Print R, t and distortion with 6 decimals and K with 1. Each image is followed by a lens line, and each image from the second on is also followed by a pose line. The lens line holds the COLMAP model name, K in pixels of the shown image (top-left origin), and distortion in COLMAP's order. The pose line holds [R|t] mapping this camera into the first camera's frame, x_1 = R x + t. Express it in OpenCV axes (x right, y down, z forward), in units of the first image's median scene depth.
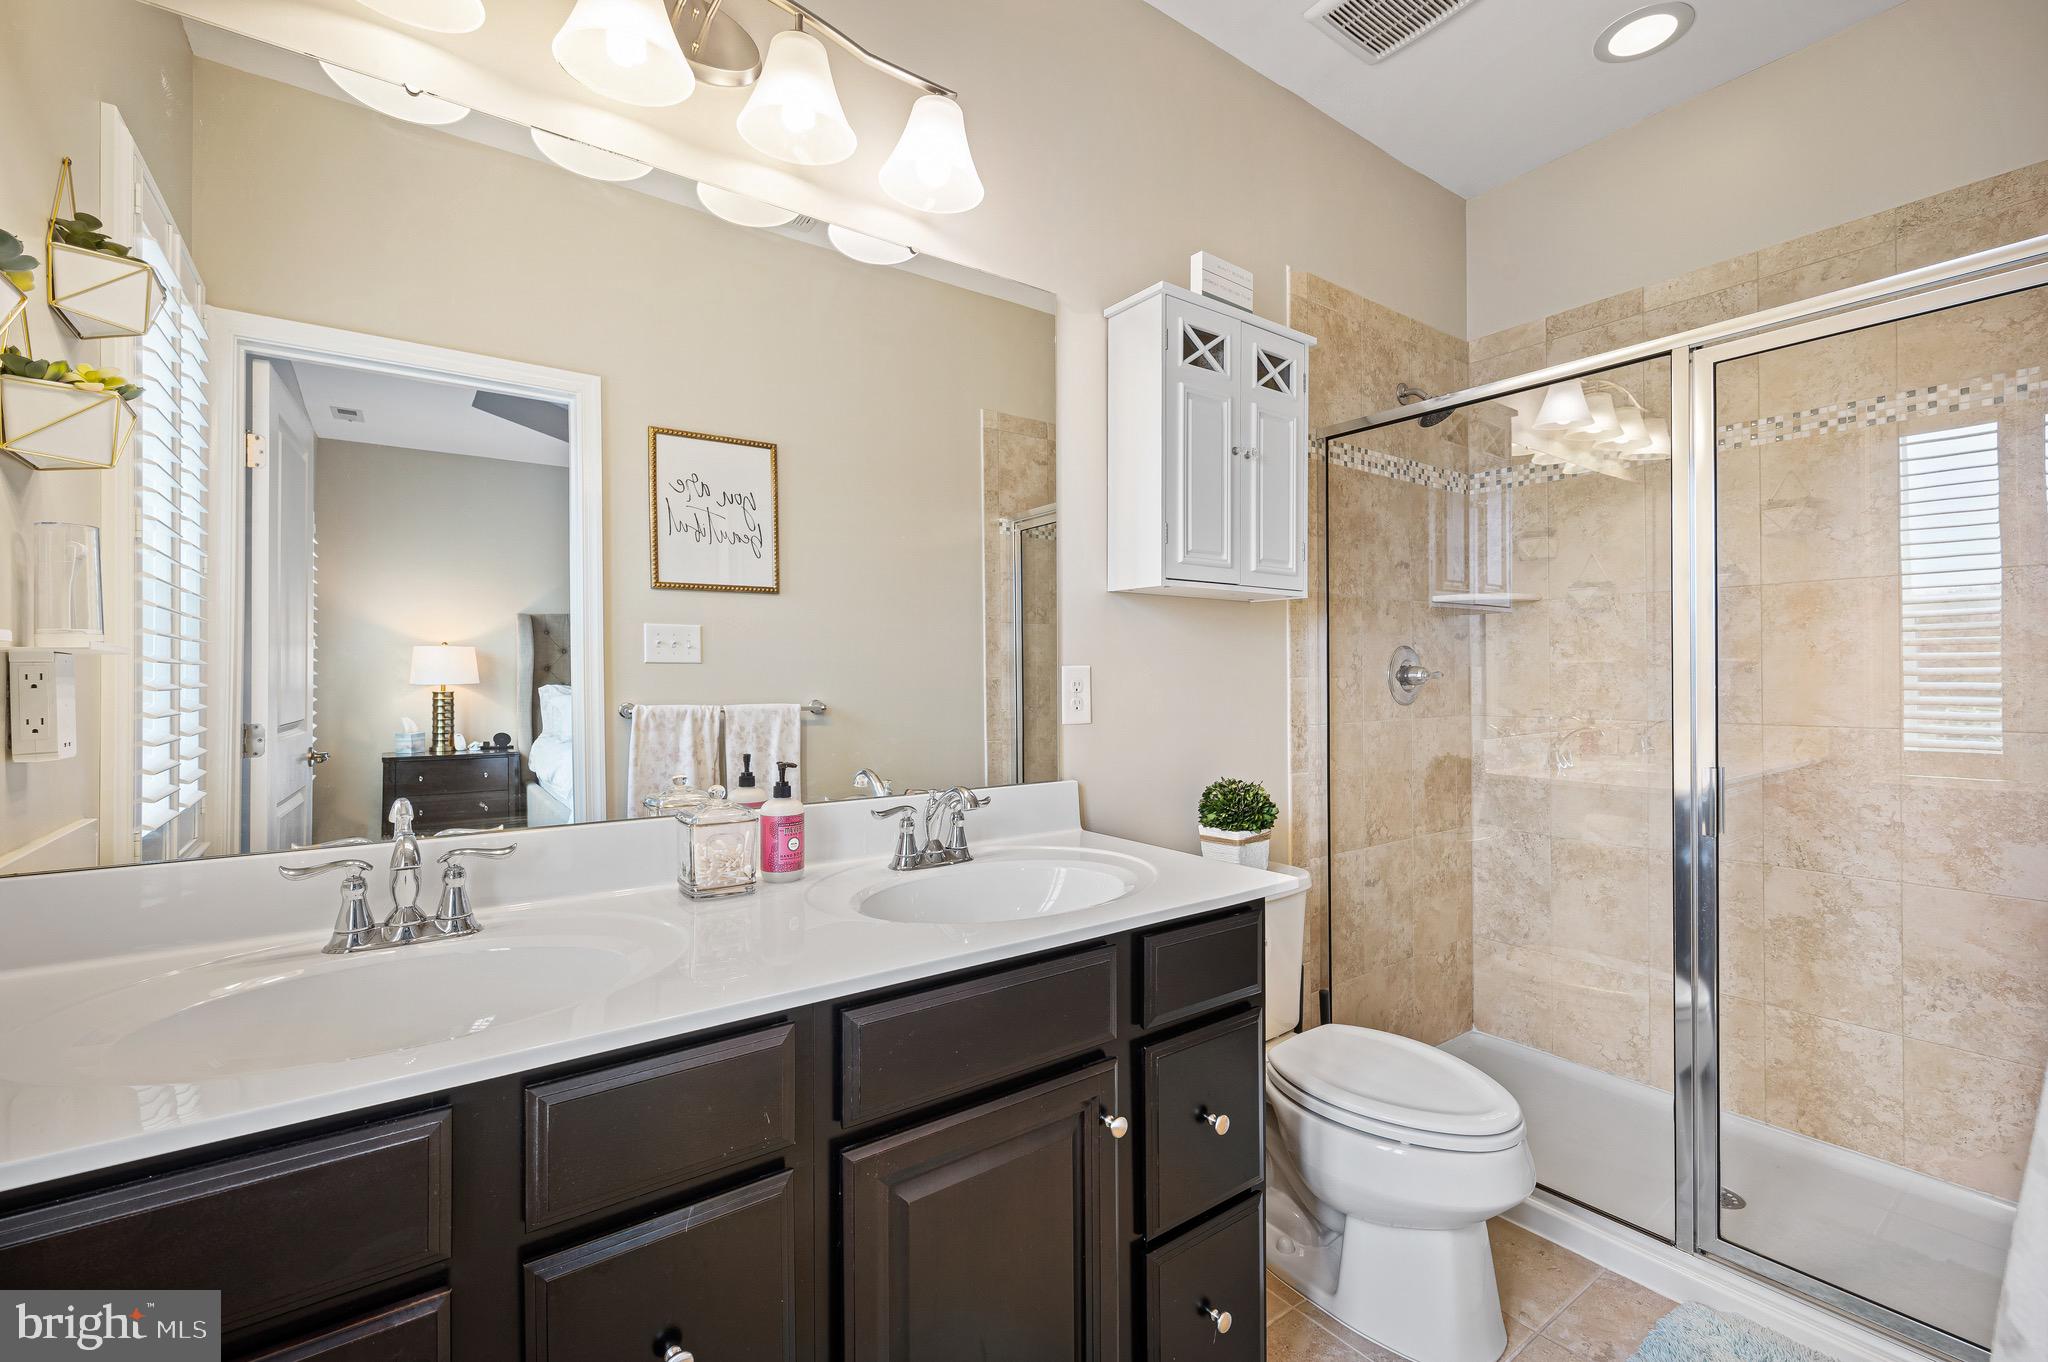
lens RADIAL K [[872.2, 0, 1024.0], [0, 872.2, 681.0], [0, 0, 1]] dist [-0.000603, -0.000099]
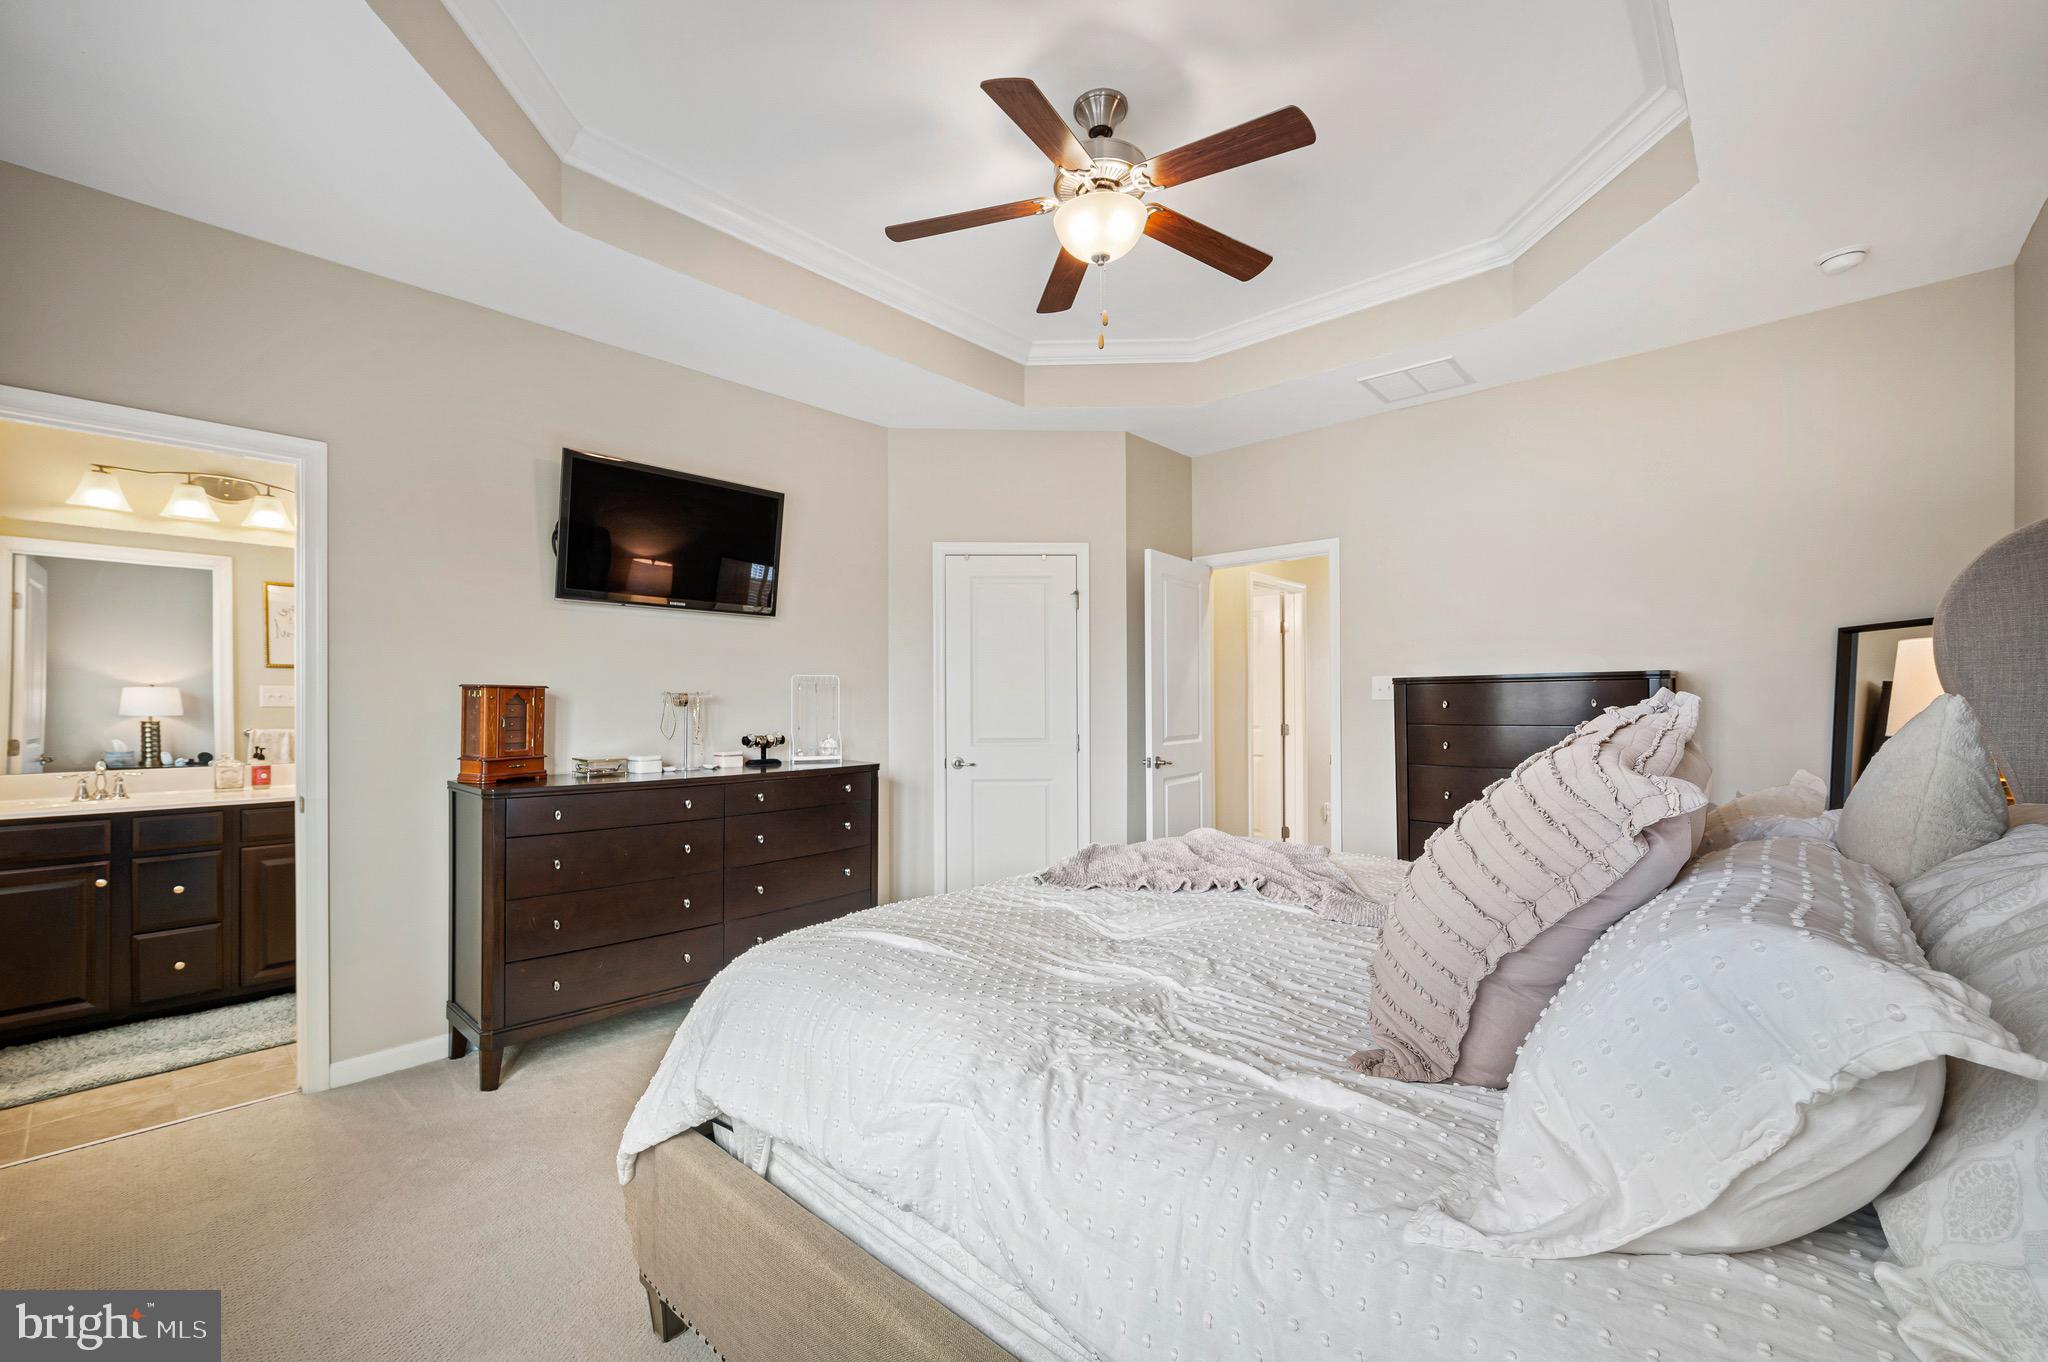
lens RADIAL K [[842.8, 0, 1023.6], [0, 842.8, 720.3], [0, 0, 1]] dist [0.000283, 0.000099]
pose [[0.981181, 0.003661, 0.193055, 0.841099], [-0.005563, 0.999941, 0.009312, -0.018018], [-0.193010, -0.010211, 0.981144, -1.122241]]
